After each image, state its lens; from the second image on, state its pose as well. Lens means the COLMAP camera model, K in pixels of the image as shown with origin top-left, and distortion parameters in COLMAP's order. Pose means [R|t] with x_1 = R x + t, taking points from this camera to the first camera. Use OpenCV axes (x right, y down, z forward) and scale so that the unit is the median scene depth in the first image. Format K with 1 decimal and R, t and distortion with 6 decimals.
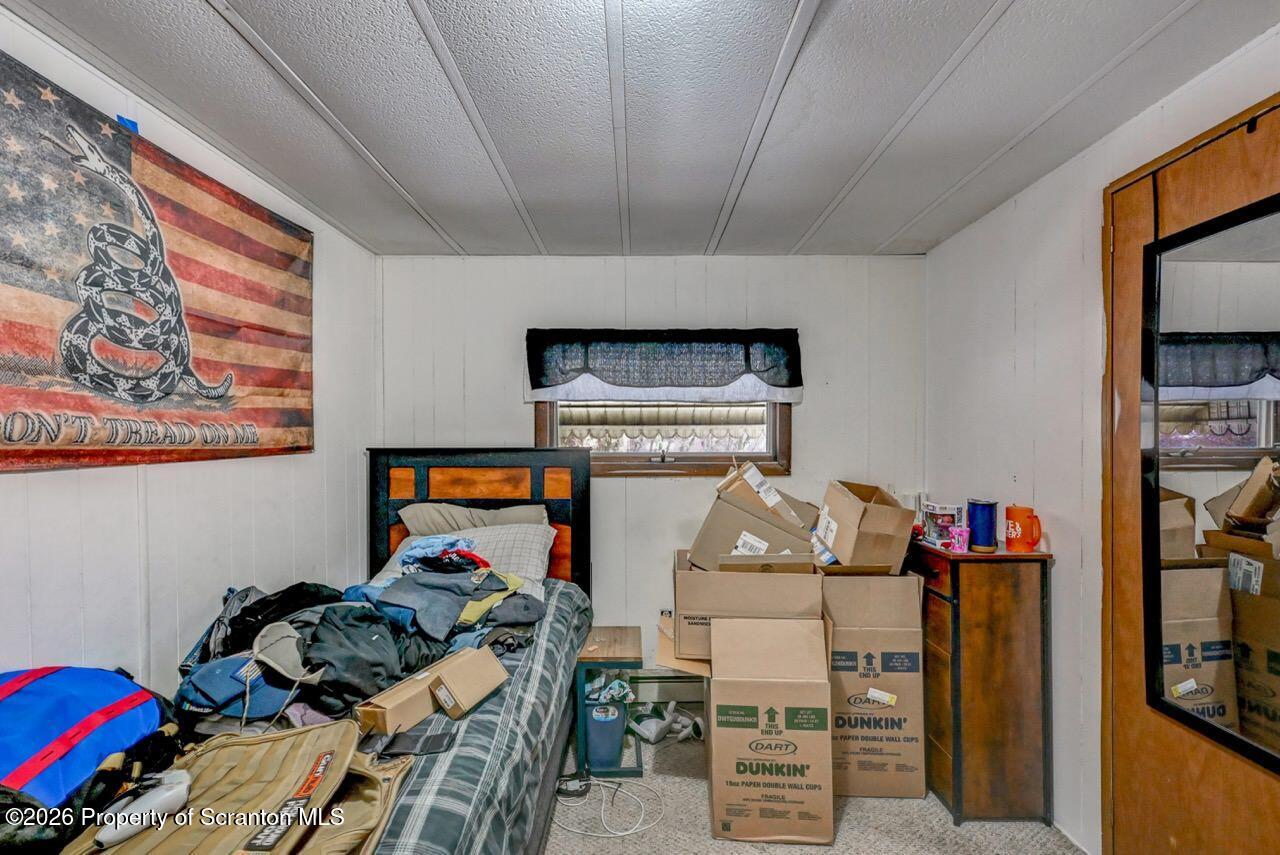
lens RADIAL K [[521.6, 0, 643.7], [0, 521.6, 445.3], [0, 0, 1]] dist [-0.000814, 0.000047]
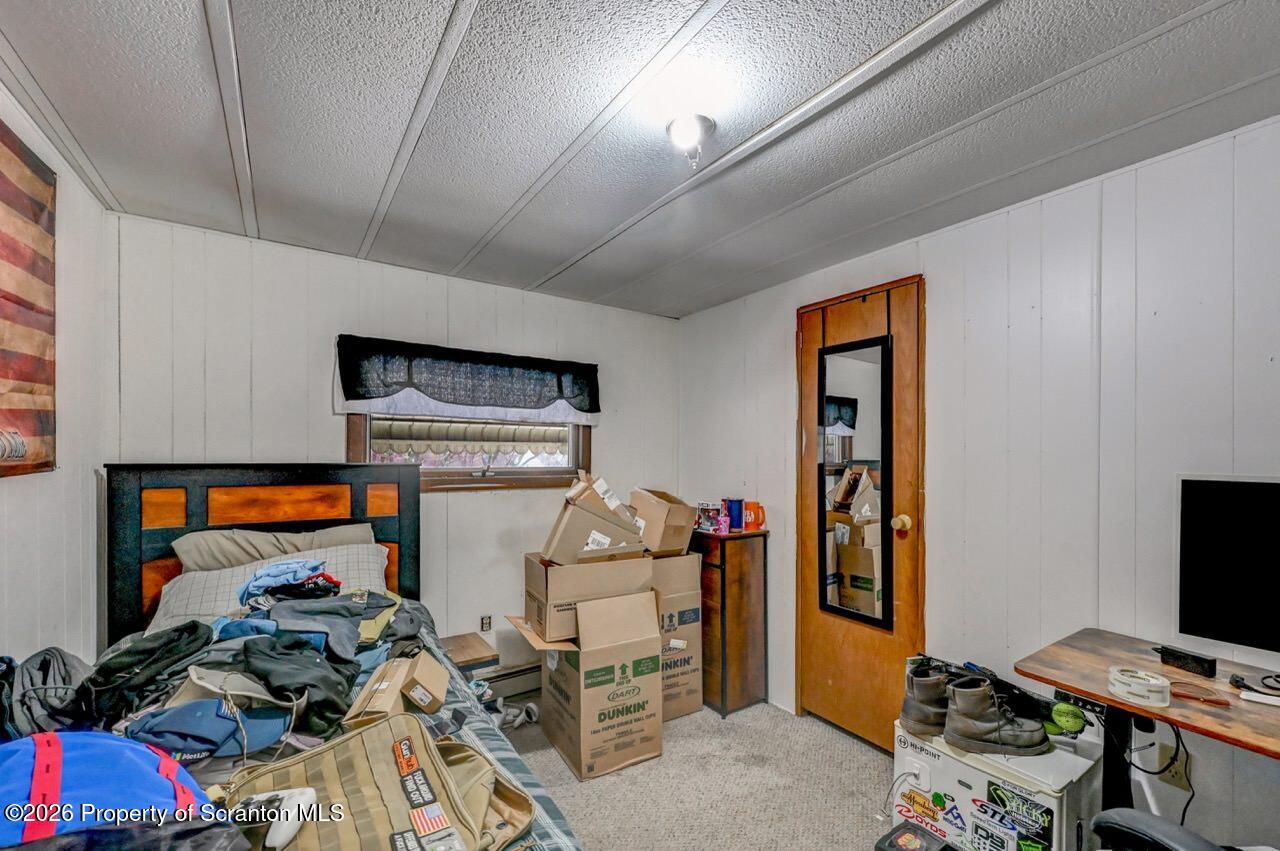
lens RADIAL K [[529.9, 0, 658.4], [0, 529.9, 455.1], [0, 0, 1]] dist [-0.001445, -0.000152]
pose [[0.815891, 0.008060, 0.578149, -0.450809], [-0.002308, 0.999940, -0.010682, -0.001579], [-0.578201, 0.007381, 0.815861, -0.129178]]
